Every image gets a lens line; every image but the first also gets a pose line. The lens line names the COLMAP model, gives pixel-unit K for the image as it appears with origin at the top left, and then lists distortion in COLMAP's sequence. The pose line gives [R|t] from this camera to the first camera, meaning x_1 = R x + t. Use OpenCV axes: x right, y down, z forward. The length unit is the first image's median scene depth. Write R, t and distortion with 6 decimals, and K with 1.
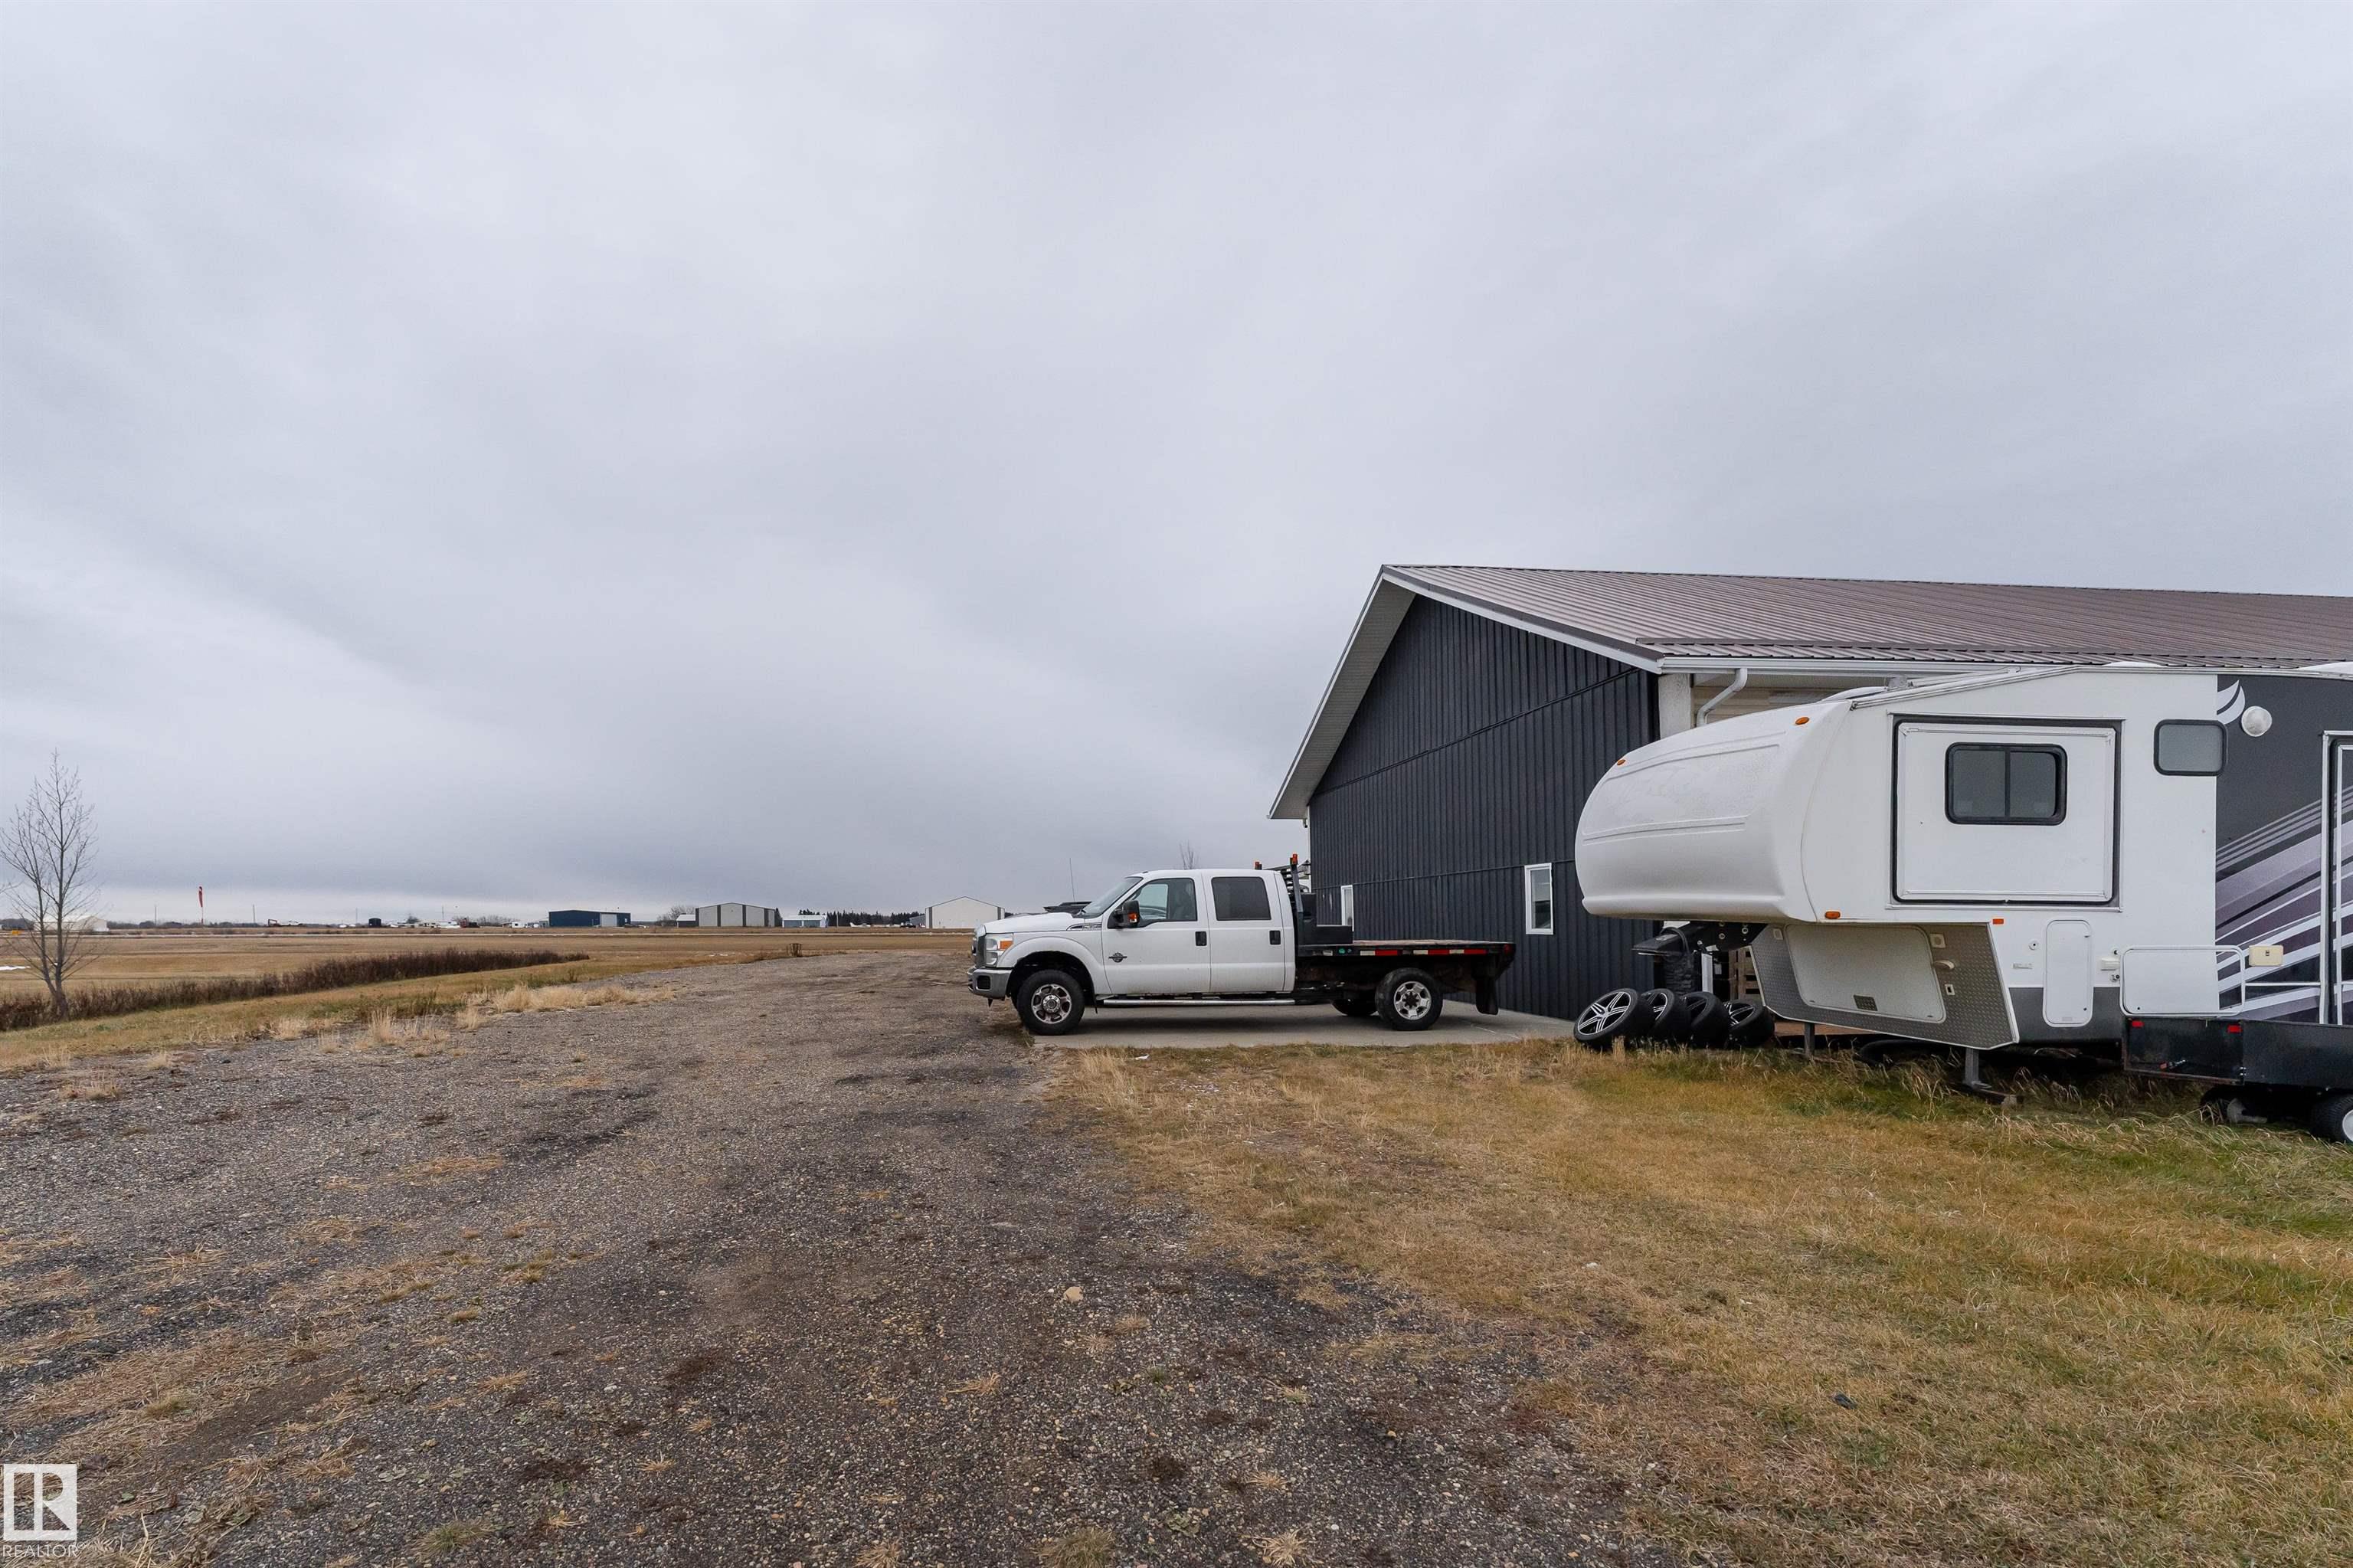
lens RADIAL K [[957.9, 0, 1175.7], [0, 957.9, 899.9], [0, 0, 1]] dist [-0.002598, -0.000310]
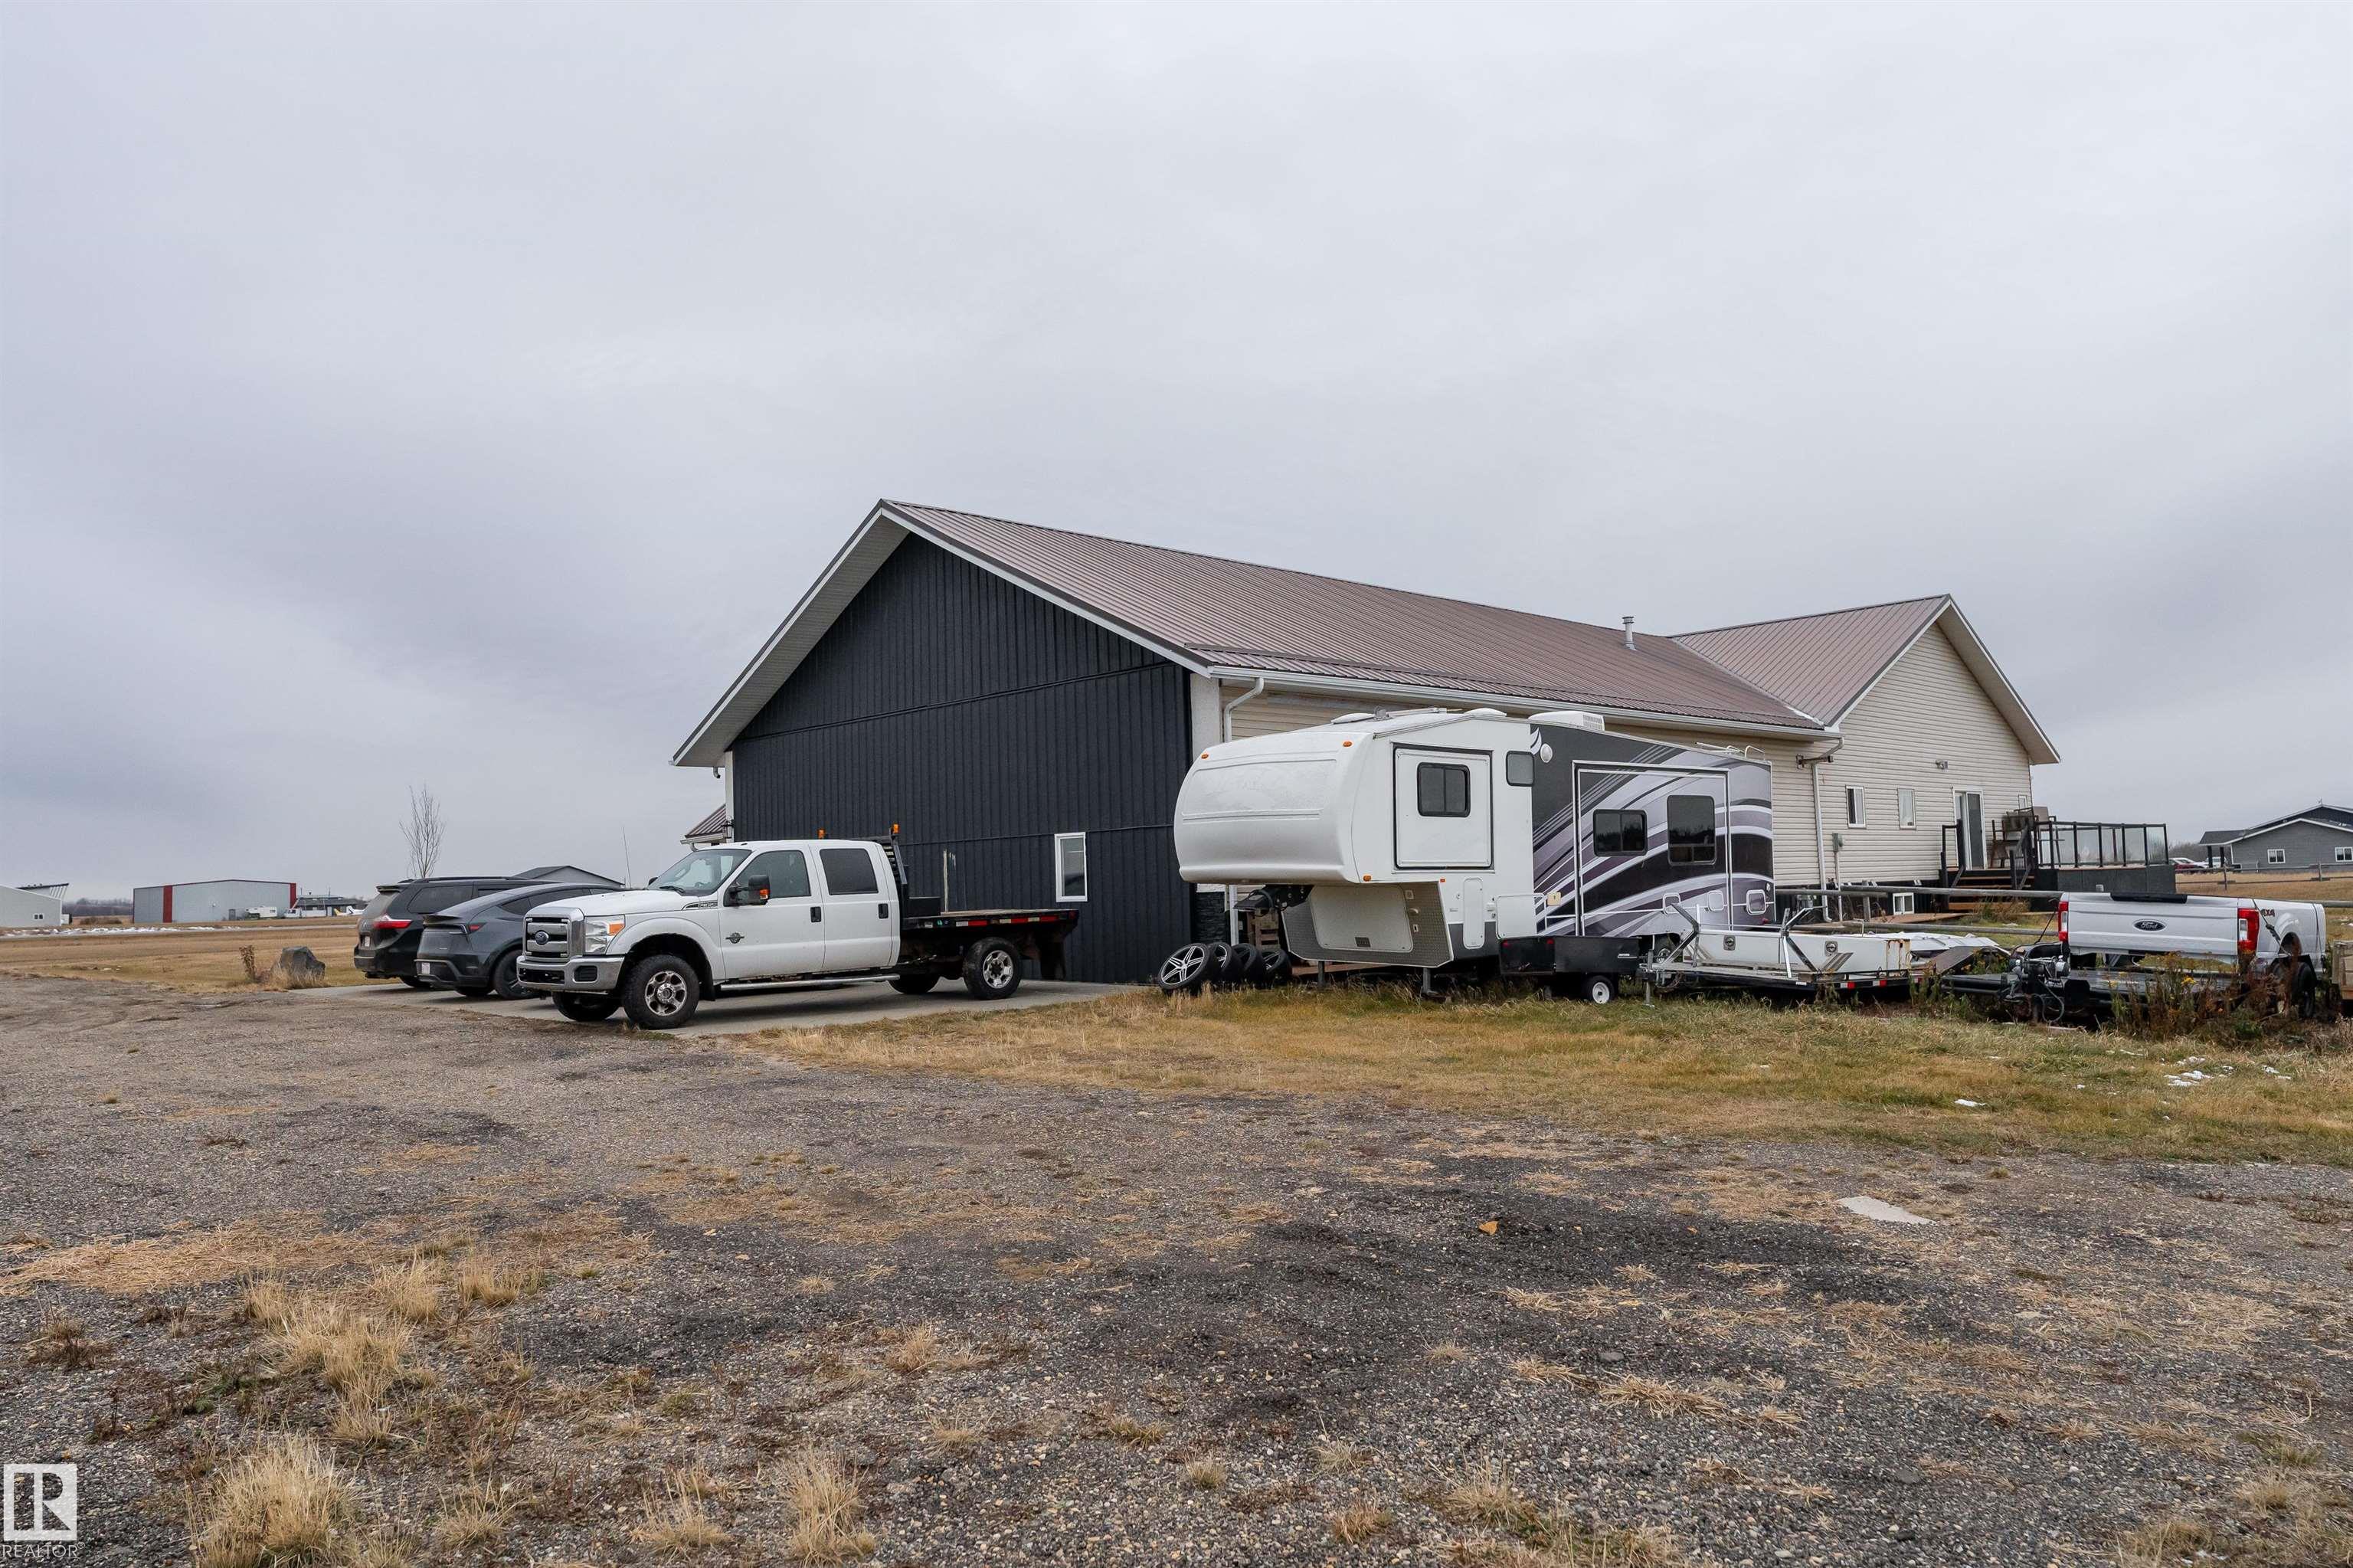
lens RADIAL K [[1735.3, 0, 1170.8], [0, 1735.3, 752.3], [0, 0, 1]] dist [-0.000775, -0.005579]
pose [[0.764024, 0.029501, 0.644513, -0.948913], [0.010038, 0.998290, -0.057593, -0.020215], [-0.645110, 0.050472, 0.762421, -0.631328]]
